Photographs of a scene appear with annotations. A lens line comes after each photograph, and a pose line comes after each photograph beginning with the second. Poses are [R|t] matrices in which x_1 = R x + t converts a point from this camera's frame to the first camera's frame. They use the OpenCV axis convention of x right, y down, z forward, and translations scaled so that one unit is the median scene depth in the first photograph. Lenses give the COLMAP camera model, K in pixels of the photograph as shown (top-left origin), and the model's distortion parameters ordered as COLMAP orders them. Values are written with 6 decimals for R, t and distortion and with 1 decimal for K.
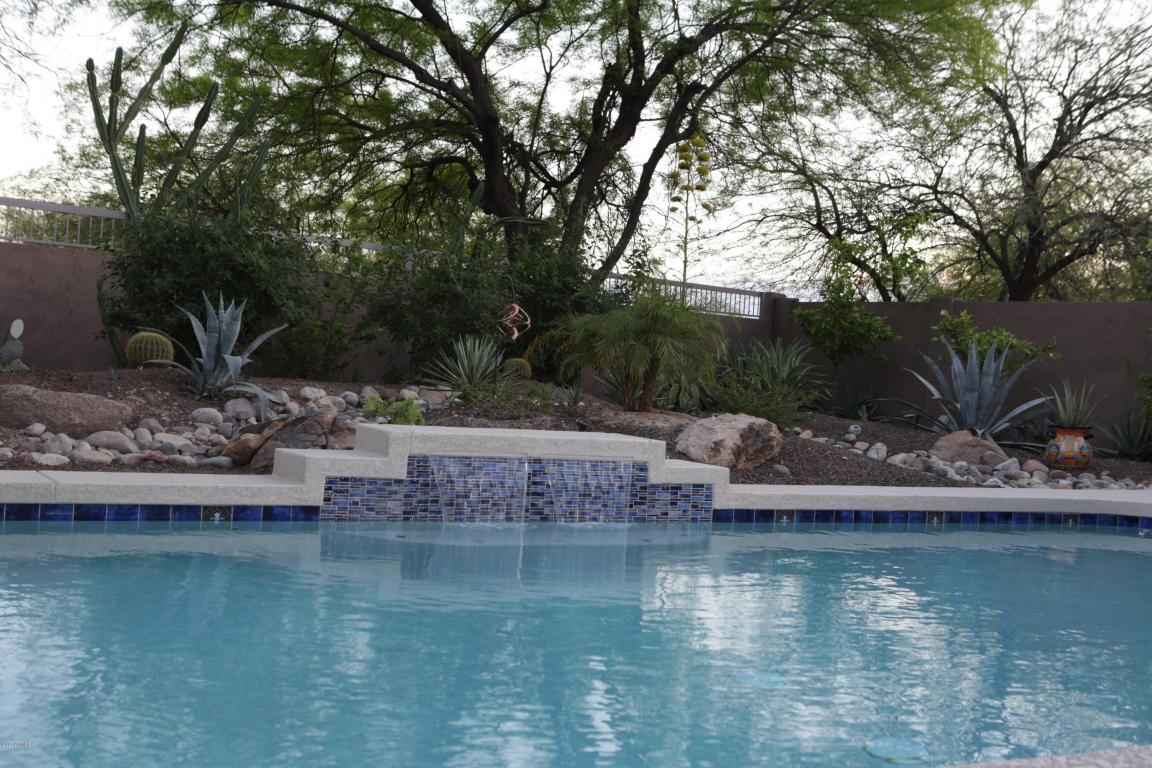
lens RADIAL K [[1440.3, 0, 576.0], [0, 1440.3, 384.0], [0, 0, 1]] dist [-0.025902, 0.002092]
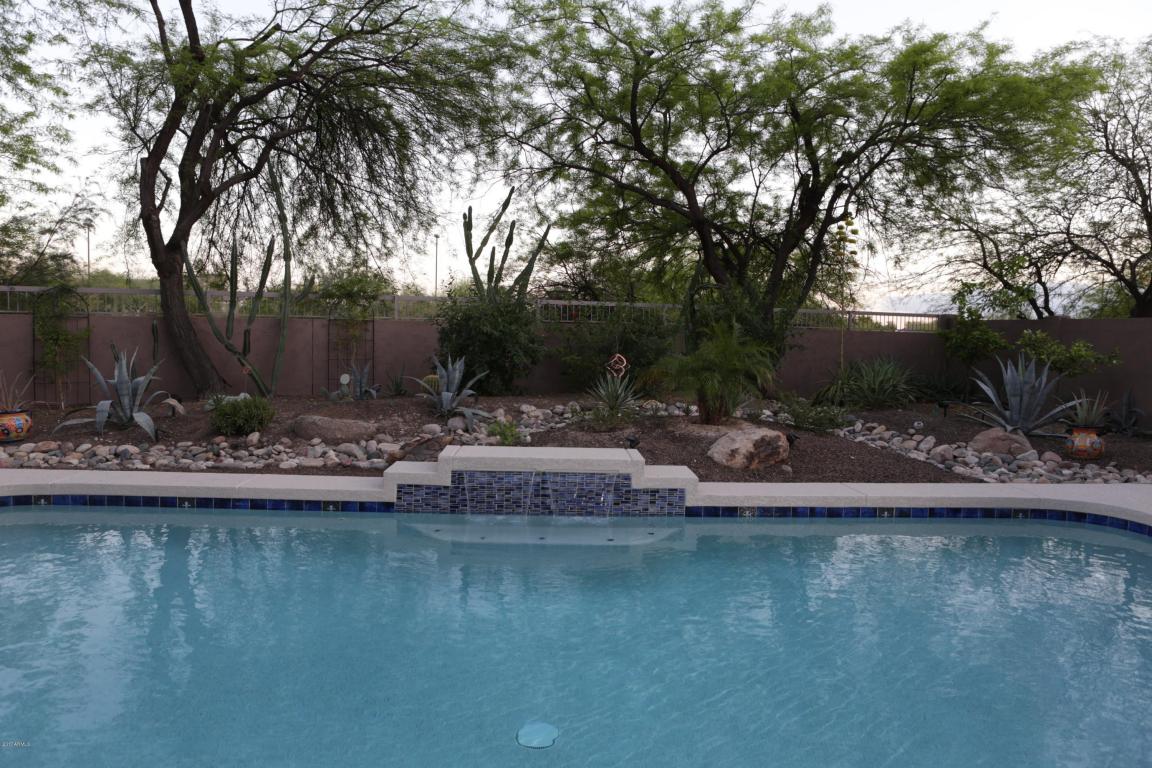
lens RADIAL K [[799.4, 0, 576.0], [0, 799.4, 384.0], [0, 0, 1]] dist [-0.103211, 0.070068]
pose [[0.902463, -0.013887, -0.430543, 0.291224], [0.027368, 0.999309, 0.025134, -0.047730], [0.429896, -0.034466, 0.902220, 0.223455]]
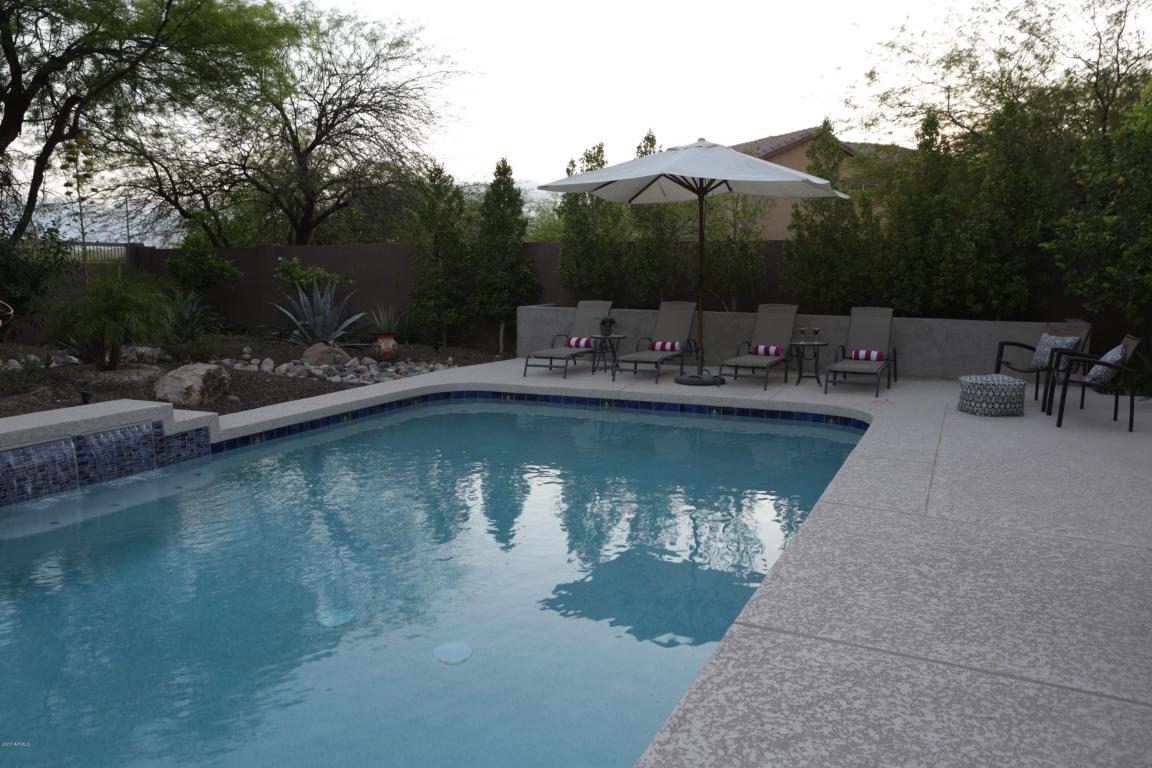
lens RADIAL K [[902.5, 0, 576.0], [0, 902.5, 384.0], [0, 0, 1]] dist [-0.091707, 0.101517]
pose [[0.793658, -0.145896, 0.590611, -0.109039], [0.065405, 0.985654, 0.155590, -0.070952], [-0.604838, -0.084856, 0.791815, 0.093135]]
